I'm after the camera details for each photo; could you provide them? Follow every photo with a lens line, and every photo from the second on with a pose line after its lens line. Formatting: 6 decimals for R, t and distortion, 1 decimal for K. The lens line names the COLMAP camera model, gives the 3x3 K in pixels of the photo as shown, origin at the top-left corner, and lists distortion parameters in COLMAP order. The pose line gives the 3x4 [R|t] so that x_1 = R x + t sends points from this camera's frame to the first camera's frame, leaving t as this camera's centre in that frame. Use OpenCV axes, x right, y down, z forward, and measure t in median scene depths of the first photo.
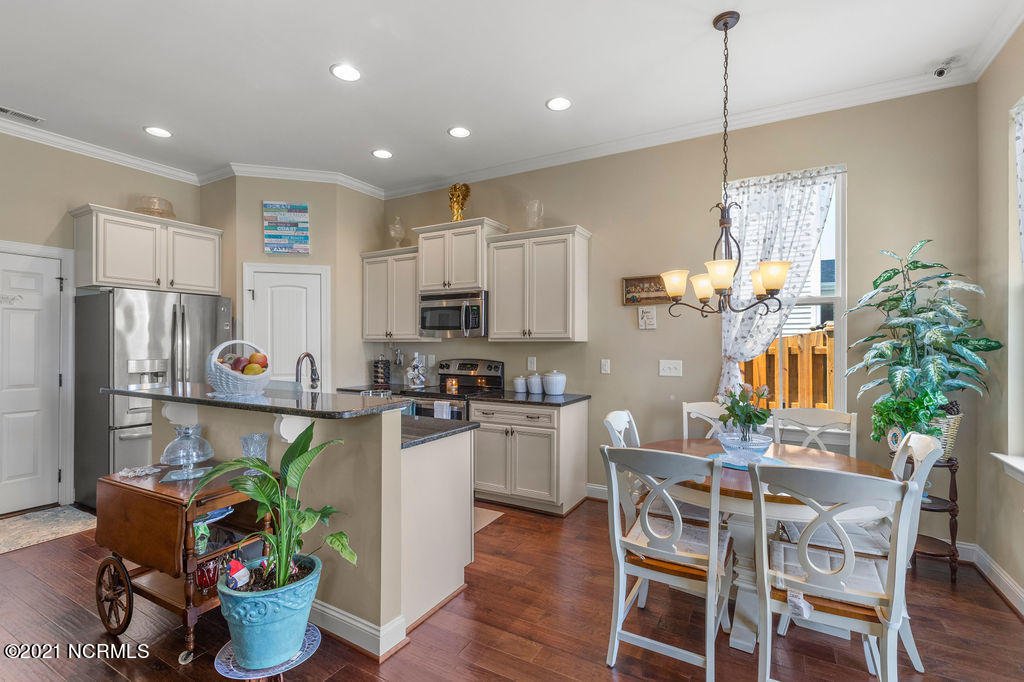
lens RADIAL K [[471.3, 0, 515.9], [0, 471.3, 340.6], [0, 0, 1]] dist [0.005603, -0.001625]
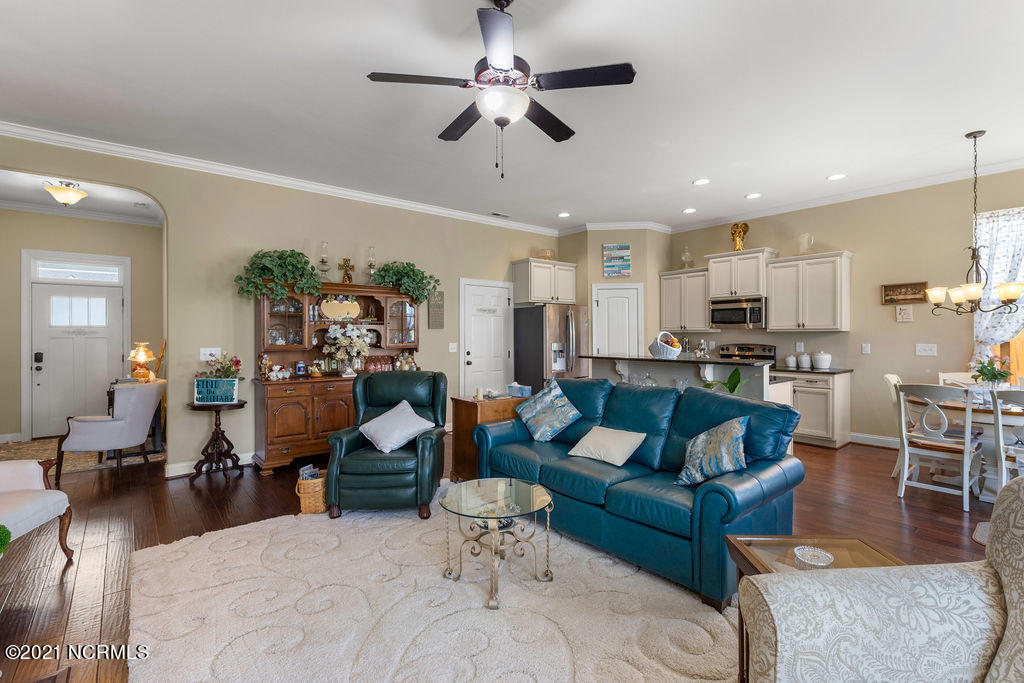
lens RADIAL K [[471.3, 0, 510.3], [0, 471.3, 333.5], [0, 0, 1]] dist [0.005603, -0.001625]
pose [[0.934207, -0.005784, -0.356684, -0.284065], [0.007759, 0.999961, 0.004106, -0.004388], [0.356646, -0.006603, 0.934216, -0.656436]]
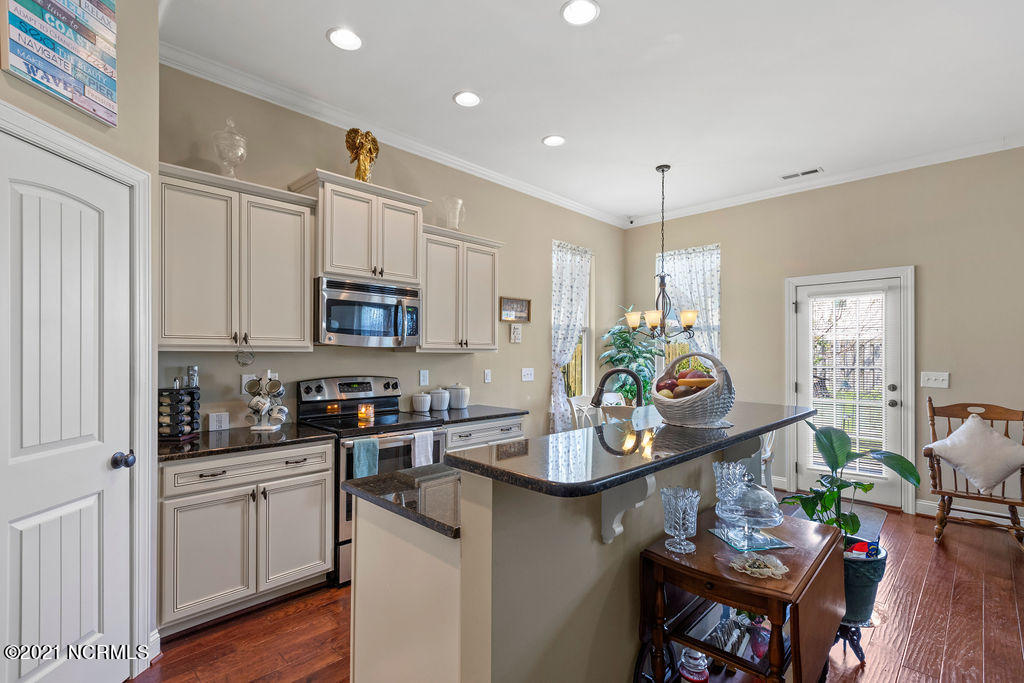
lens RADIAL K [[471.3, 0, 502.8], [0, 471.3, 350.6], [0, 0, 1]] dist [0.005603, -0.001625]
pose [[0.277887, 0.006967, 0.960589, -0.806219], [-0.010002, 0.999940, -0.004359, 0.000705], [-0.960562, -0.008396, 0.277940, 0.642388]]
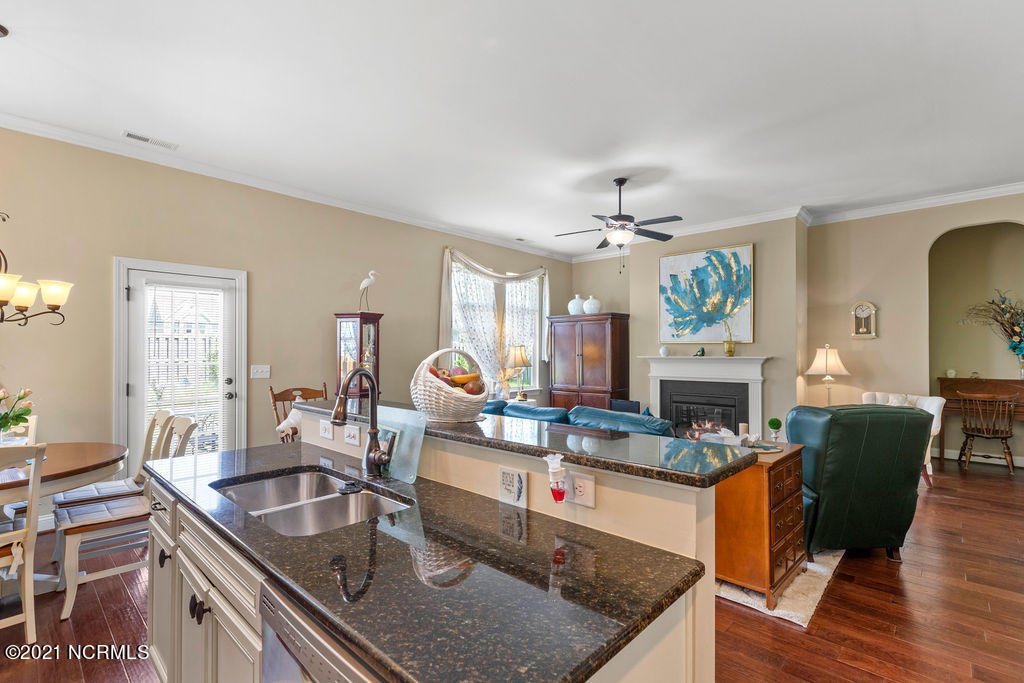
lens RADIAL K [[471.3, 0, 511.1], [0, 471.3, 347.5], [0, 0, 1]] dist [0.005603, -0.001625]
pose [[-0.969474, 0.000105, 0.245196, -0.507708], [-0.003712, 0.999879, -0.015104, 0.004053], [-0.245168, -0.015553, -0.969356, 1.000774]]
